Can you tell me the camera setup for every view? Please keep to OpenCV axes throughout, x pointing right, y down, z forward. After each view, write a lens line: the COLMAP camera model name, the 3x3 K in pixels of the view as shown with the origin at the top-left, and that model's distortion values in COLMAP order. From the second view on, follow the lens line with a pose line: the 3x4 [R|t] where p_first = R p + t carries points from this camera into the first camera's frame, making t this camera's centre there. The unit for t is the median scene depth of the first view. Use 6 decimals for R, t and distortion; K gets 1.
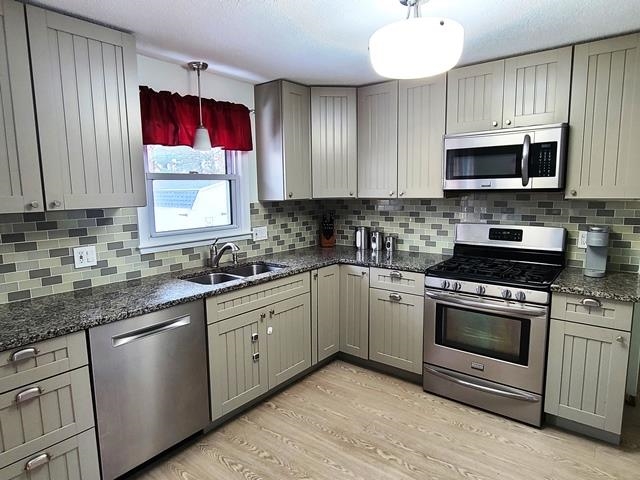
lens RADIAL K [[388.1, 0, 320.0], [0, 388.1, 240.0], [0, 0, 1]] dist [-0.002807, 0.003847]
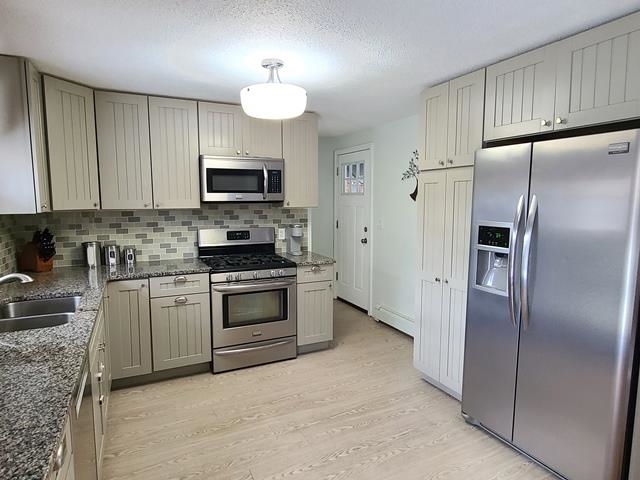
lens RADIAL K [[388.1, 0, 320.0], [0, 388.1, 240.0], [0, 0, 1]] dist [-0.002807, 0.003847]
pose [[0.437323, -0.082577, 0.895505, -0.593802], [0.112526, 0.992974, 0.036612, -0.015367], [-0.892237, 0.084757, 0.443542, 0.167489]]
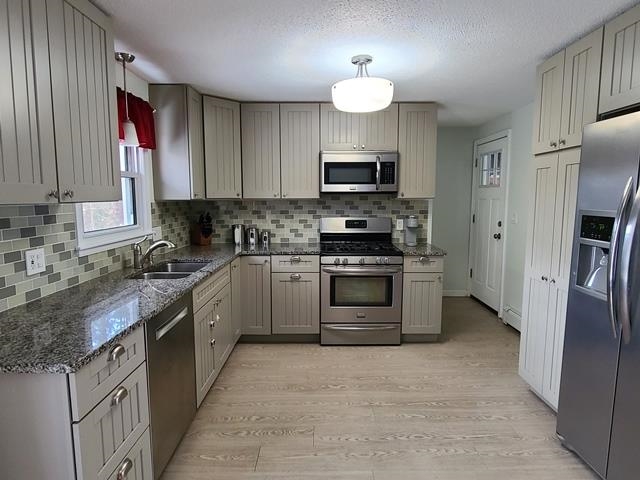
lens RADIAL K [[376.4, 0, 320.0], [0, 376.4, 240.0], [0, 0, 1]] dist [-0.004709, -0.000308]
pose [[0.785518, -0.058748, 0.616043, -0.490079], [0.071749, 0.997416, 0.003630, 0.030245], [-0.614665, 0.041349, 0.787704, -0.008770]]
